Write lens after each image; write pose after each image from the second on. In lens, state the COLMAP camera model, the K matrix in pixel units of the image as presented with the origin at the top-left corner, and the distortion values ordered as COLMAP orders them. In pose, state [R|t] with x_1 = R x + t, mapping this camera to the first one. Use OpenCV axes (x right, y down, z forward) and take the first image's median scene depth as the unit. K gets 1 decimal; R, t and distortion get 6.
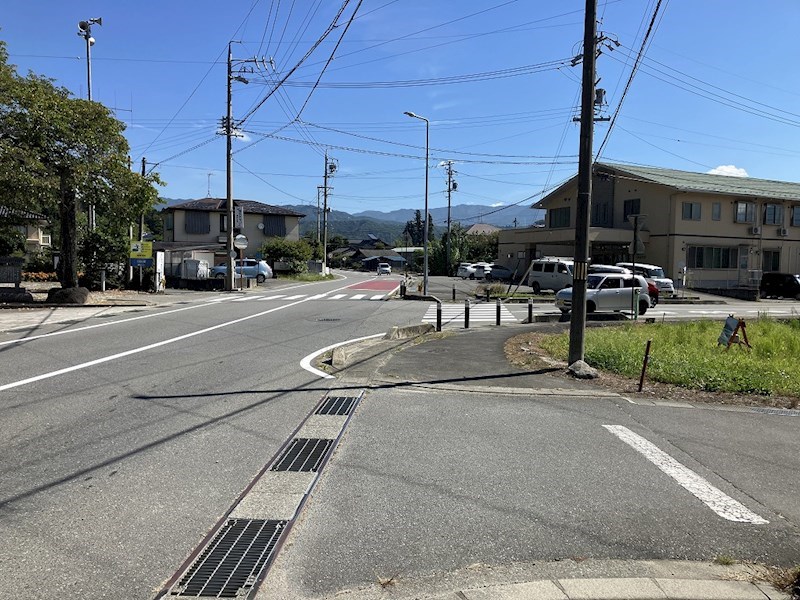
lens RADIAL K [[664.7, 0, 404.0], [0, 664.7, 299.4], [0, 0, 1]] dist [0.026990, -0.028563]
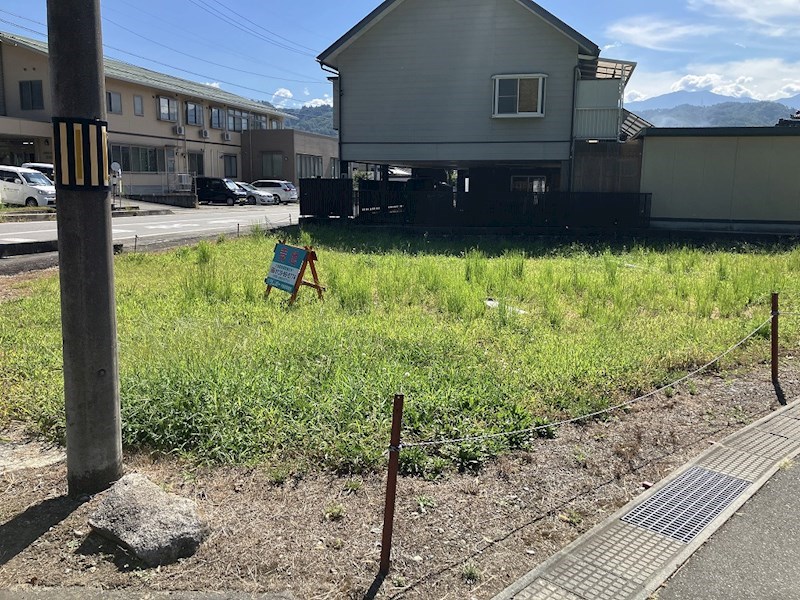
lens RADIAL K [[664.7, 0, 417.0], [0, 664.7, 293.8], [0, 0, 1]] dist [0.026990, -0.028563]
pose [[0.656170, -0.133503, 0.742710, 0.027769], [0.034950, 0.988546, 0.146816, -0.004222], [-0.753803, -0.070378, 0.653320, 0.138610]]
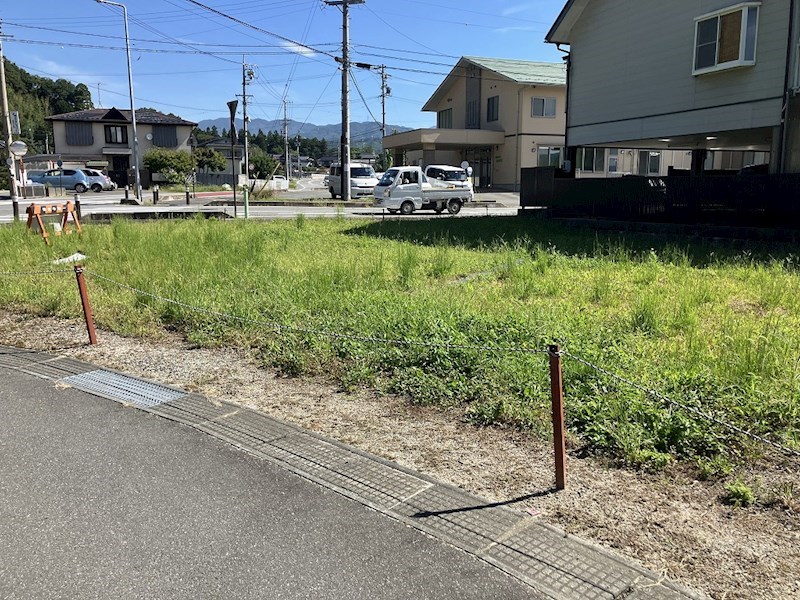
lens RADIAL K [[664.7, 0, 423.5], [0, 664.7, 302.6], [0, 0, 1]] dist [0.026990, -0.028563]
pose [[0.996292, -0.001205, -0.086027, 0.317605], [0.012062, 0.991982, 0.125800, 0.015498], [0.085185, -0.126371, 0.988319, 0.042323]]
